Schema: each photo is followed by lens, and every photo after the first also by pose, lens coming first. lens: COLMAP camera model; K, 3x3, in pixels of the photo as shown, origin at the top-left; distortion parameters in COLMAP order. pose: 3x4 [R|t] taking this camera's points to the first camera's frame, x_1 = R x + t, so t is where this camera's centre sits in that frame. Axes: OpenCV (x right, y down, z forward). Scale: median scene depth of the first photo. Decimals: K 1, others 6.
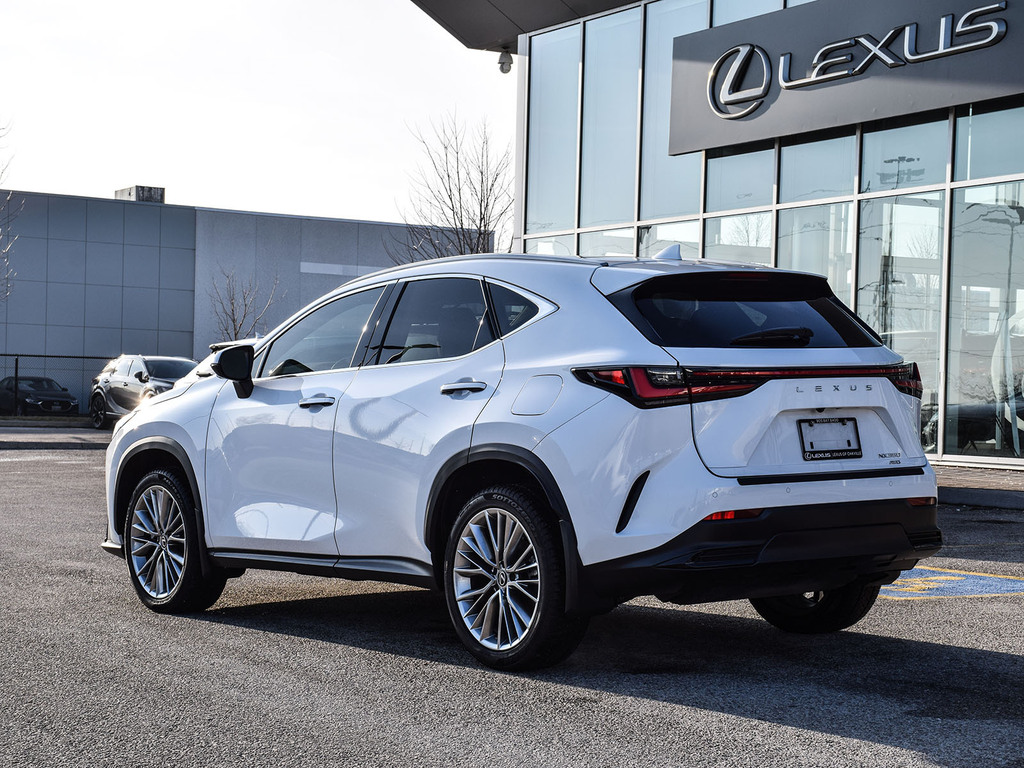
lens RADIAL K [[1884.1, 0, 512.0], [0, 1884.1, 384.0], [0, 0, 1]] dist [0.216525, 0.057643]
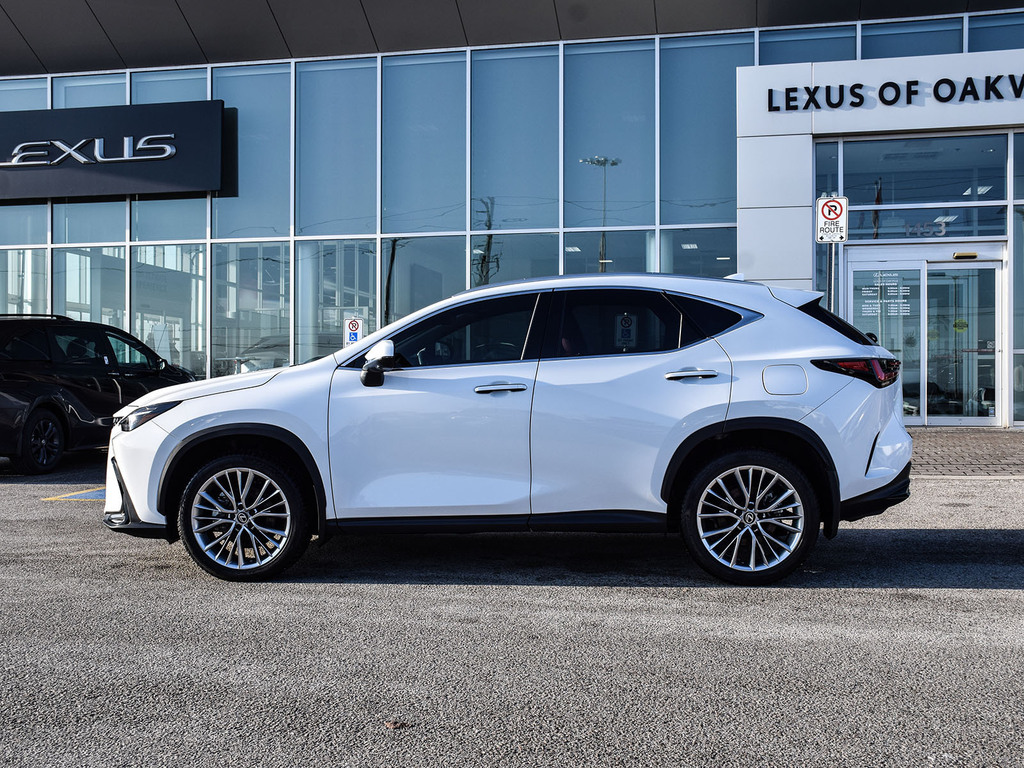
lens RADIAL K [[1054.3, 0, 512.0], [0, 1054.3, 384.0], [0, 0, 1]] dist [-0.000695, 0.003362]
pose [[0.696291, -0.015001, 0.717603, -0.518610], [0.003988, 0.999847, 0.017032, -0.003799], [-0.717749, -0.008997, 0.696244, 0.477531]]
